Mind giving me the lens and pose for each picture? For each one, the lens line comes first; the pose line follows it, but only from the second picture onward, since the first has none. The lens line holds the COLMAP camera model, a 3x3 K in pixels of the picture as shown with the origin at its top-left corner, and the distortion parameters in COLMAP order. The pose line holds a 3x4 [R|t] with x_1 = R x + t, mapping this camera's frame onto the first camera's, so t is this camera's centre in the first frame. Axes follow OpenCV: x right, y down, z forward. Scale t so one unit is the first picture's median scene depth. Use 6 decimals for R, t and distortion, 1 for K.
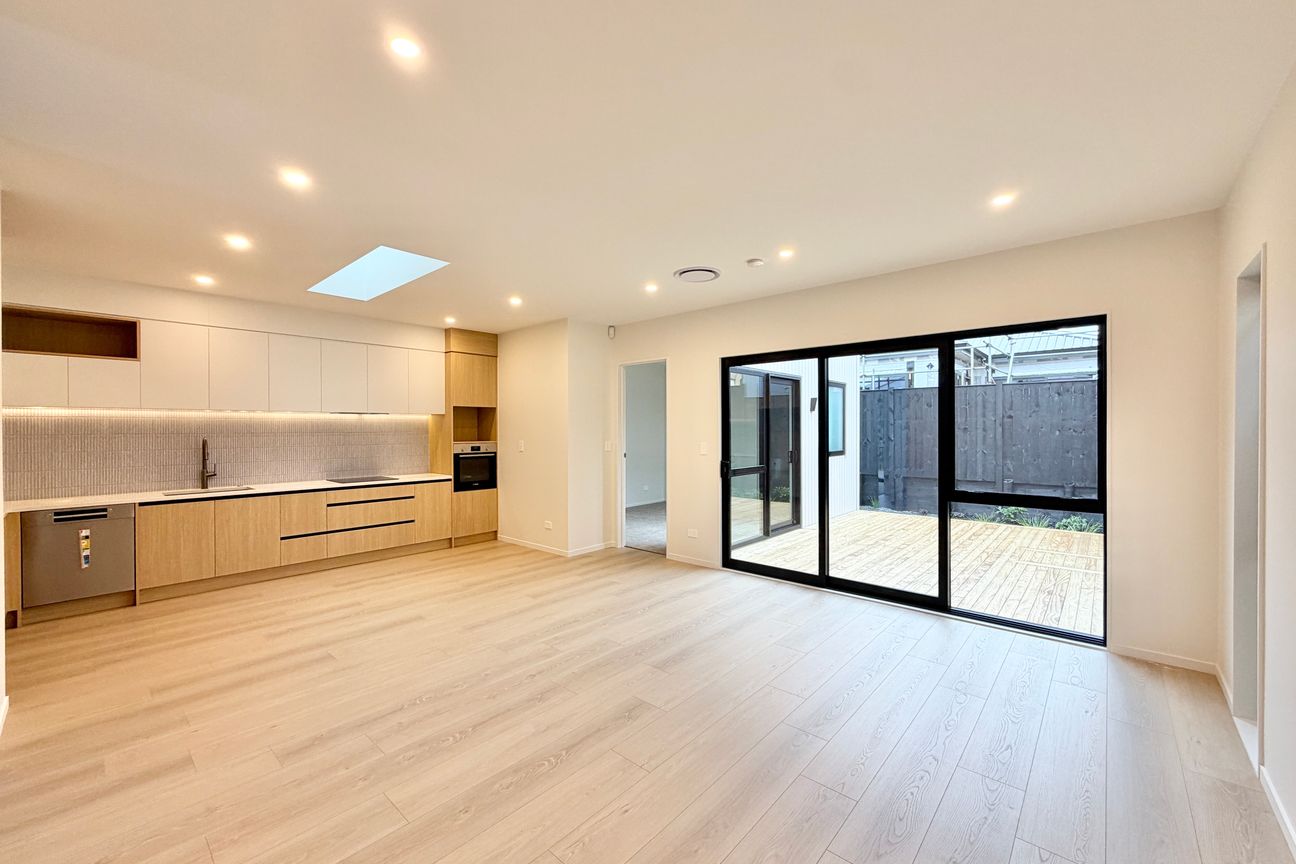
lens RADIAL K [[517.0, 0, 648.0], [0, 517.0, 432.0], [0, 0, 1]] dist [-0.000572, 0.000110]
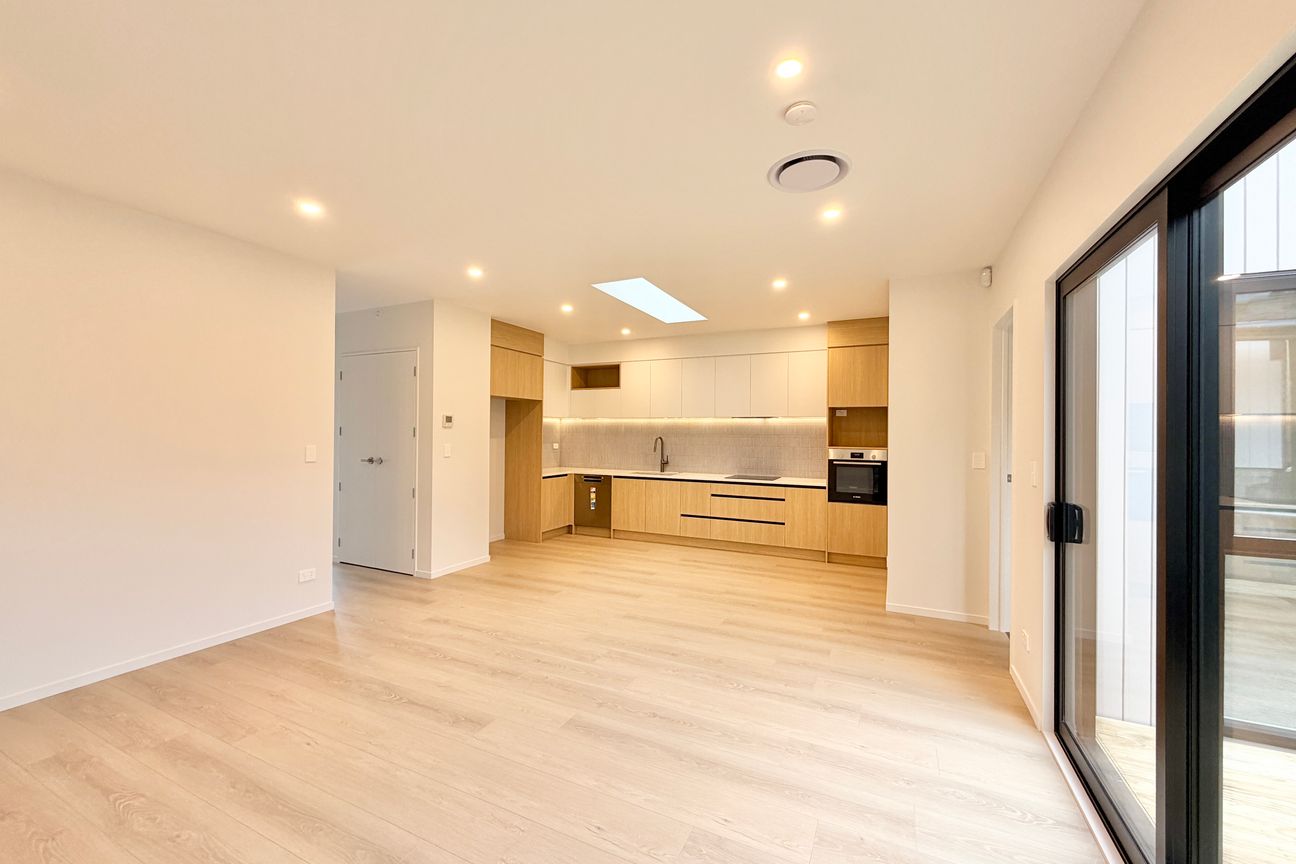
lens RADIAL K [[517.0, 0, 648.0], [0, 517.0, 432.0], [0, 0, 1]] dist [-0.000572, 0.000110]
pose [[0.275499, 0.003319, -0.961296, 0.523602], [-0.015620, 0.999877, -0.001024, -0.000874], [0.961175, 0.015298, 0.275517, 0.559550]]
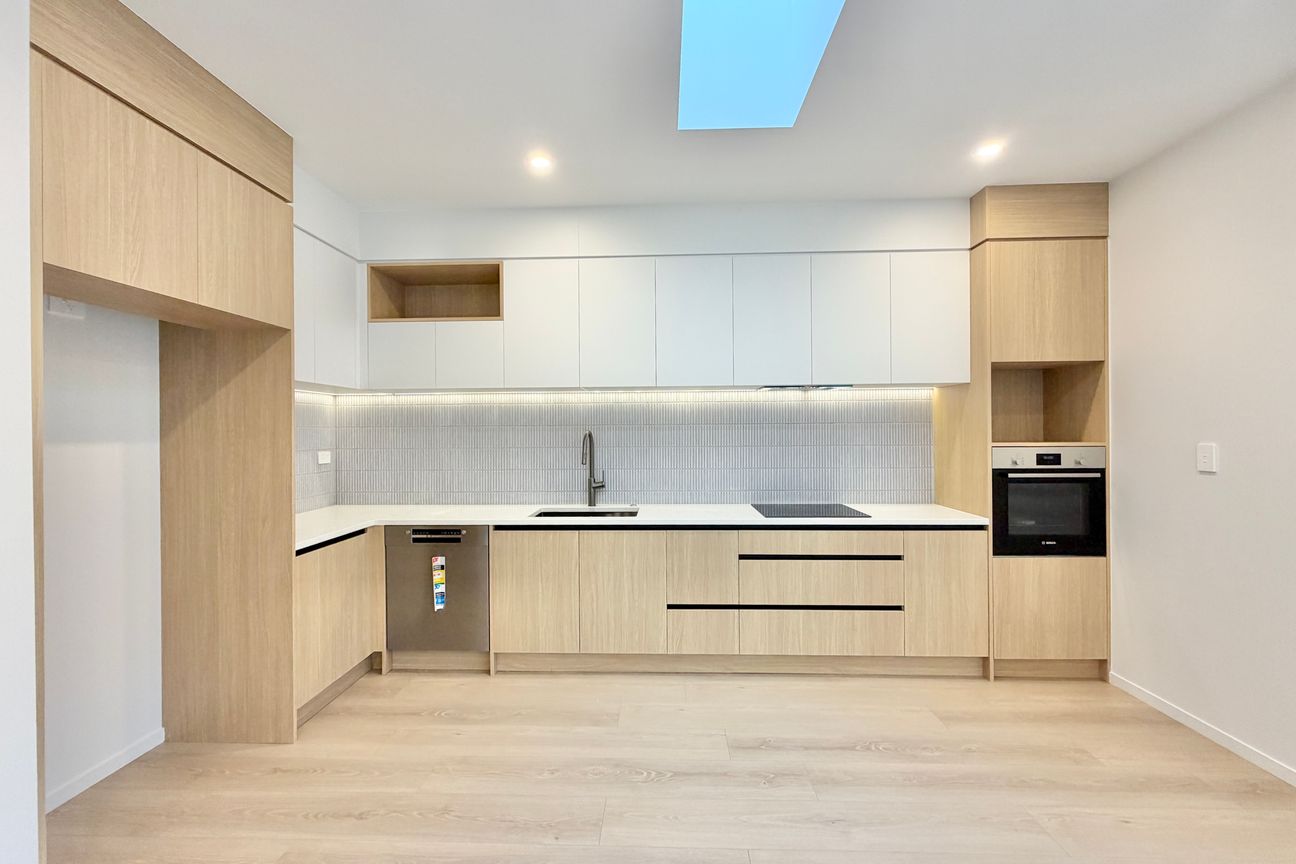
lens RADIAL K [[530.3, 0, 643.2], [0, 530.3, 431.8], [0, 0, 1]] dist [-0.000219, 0.000039]
pose [[0.634584, -0.000536, -0.772854, -0.271446], [0.001483, 0.999999, 0.000524, 0.011494], [0.772853, -0.001479, 0.634584, 0.606465]]
